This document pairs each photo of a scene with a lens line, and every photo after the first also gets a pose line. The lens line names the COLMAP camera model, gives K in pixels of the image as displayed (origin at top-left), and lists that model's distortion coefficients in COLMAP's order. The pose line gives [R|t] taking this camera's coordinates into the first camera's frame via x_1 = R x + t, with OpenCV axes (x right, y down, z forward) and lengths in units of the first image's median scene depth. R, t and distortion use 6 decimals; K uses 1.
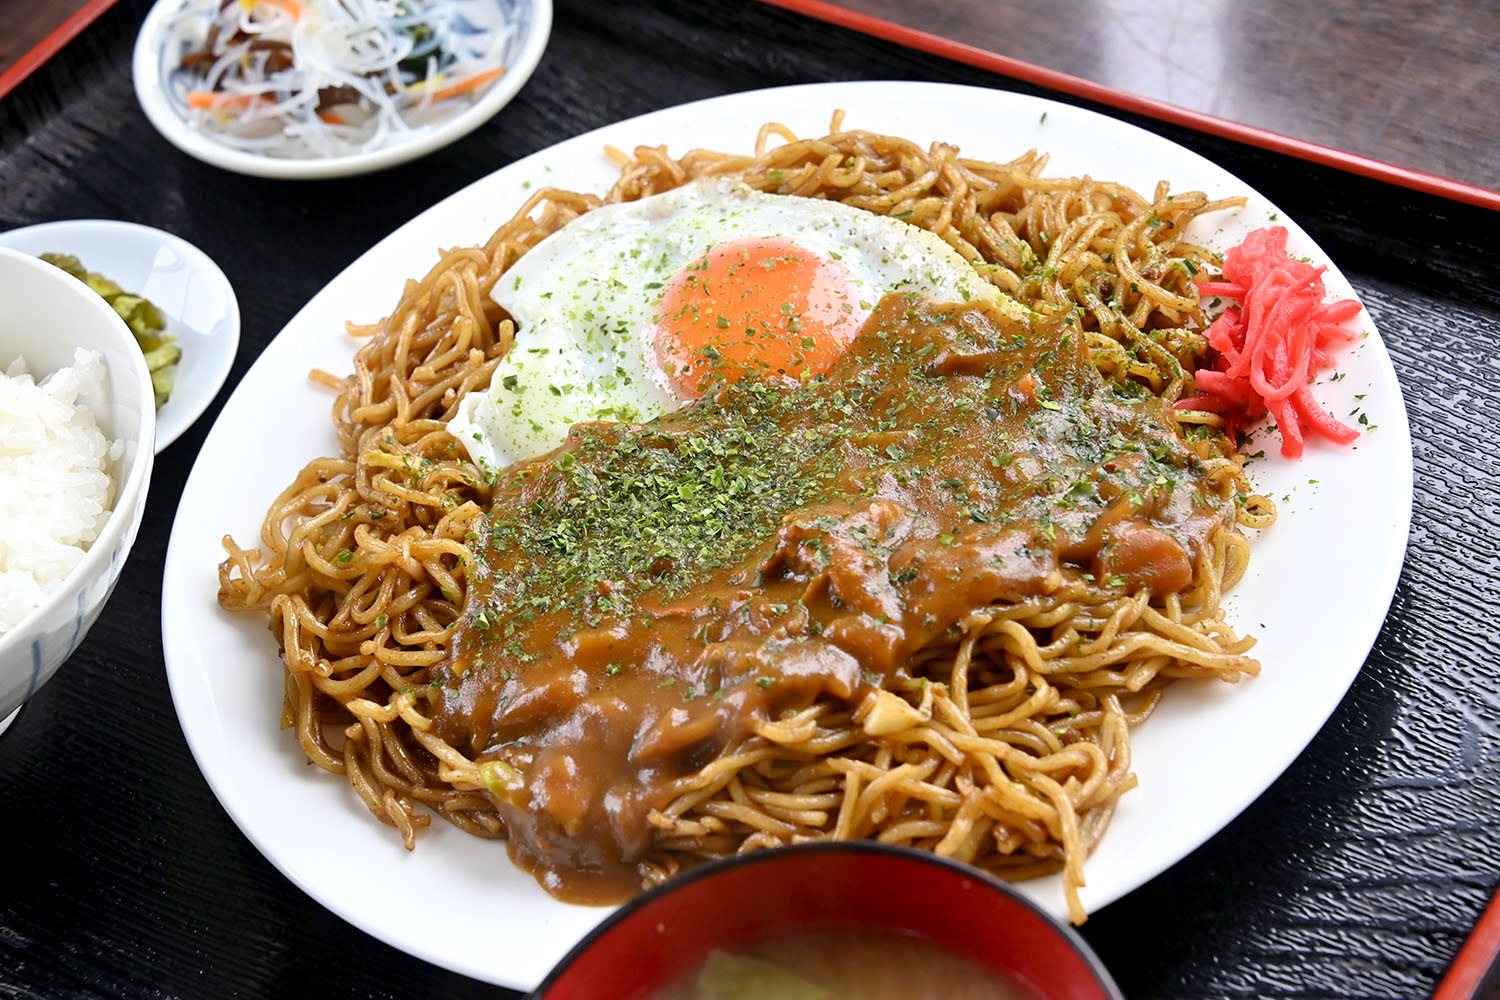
lens RADIAL K [[3288.9, 0, 750.0], [0, 3288.9, 500.0], [0, 0, 1]] dist [0.287312, -0.197328]
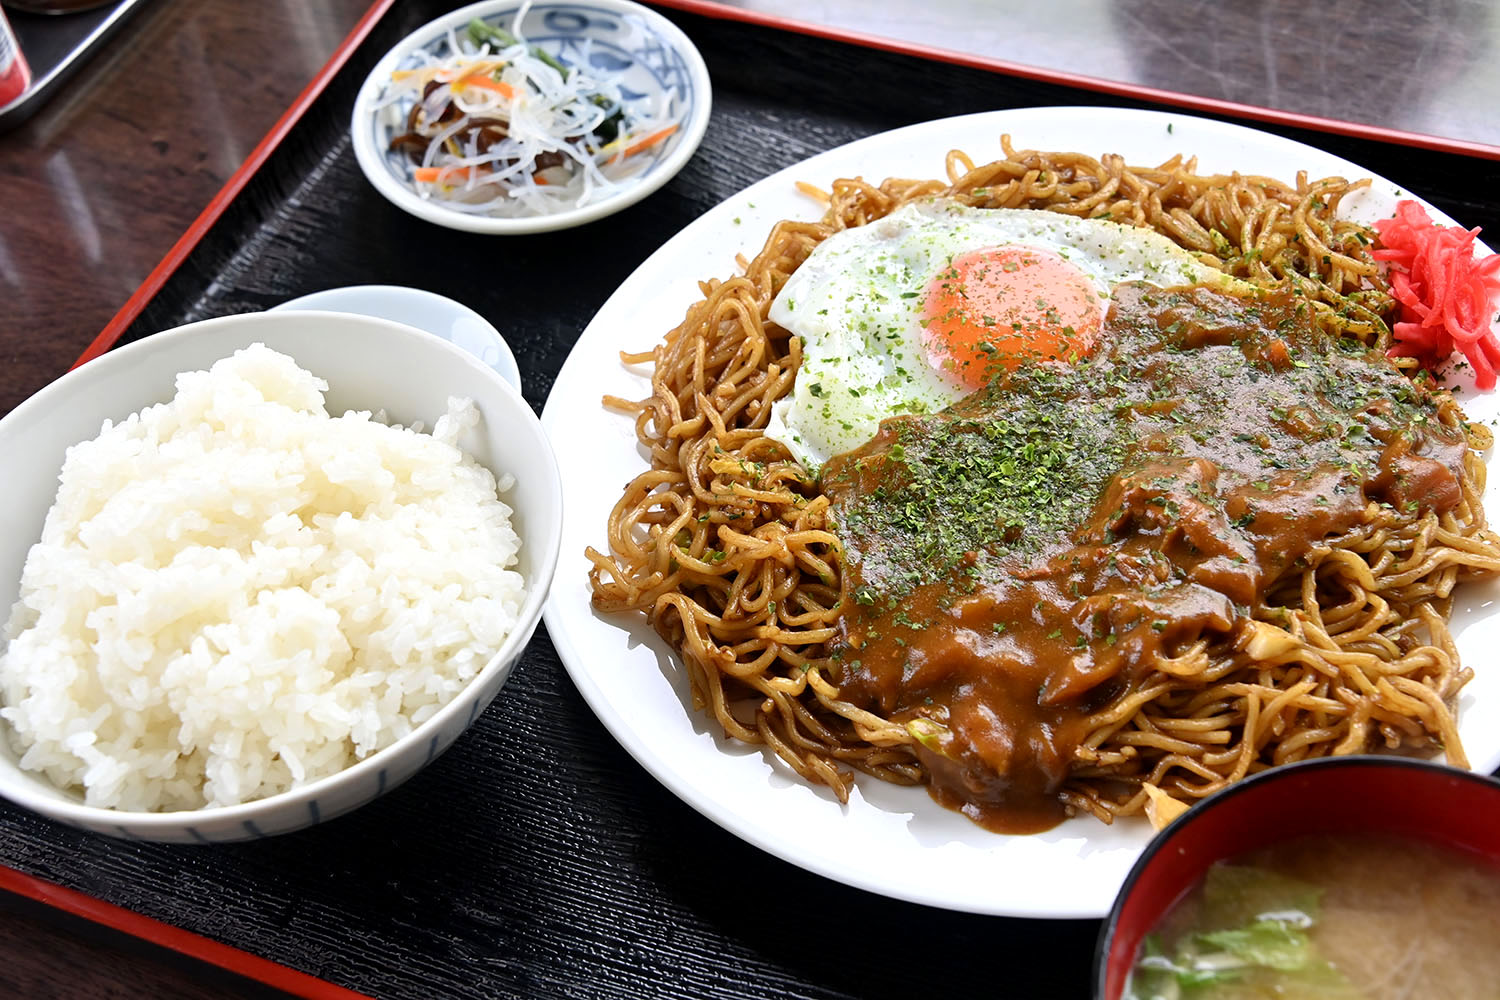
lens RADIAL K [[2482.5, 0, 750.0], [0, 2482.5, 500.0], [0, 0, 1]] dist [0.075566, -0.092722]
pose [[0.980629, -0.103772, 0.166129, -0.250622], [0.100242, 0.994525, 0.029519, -0.025843], [-0.168282, -0.012294, 0.985662, 0.148514]]
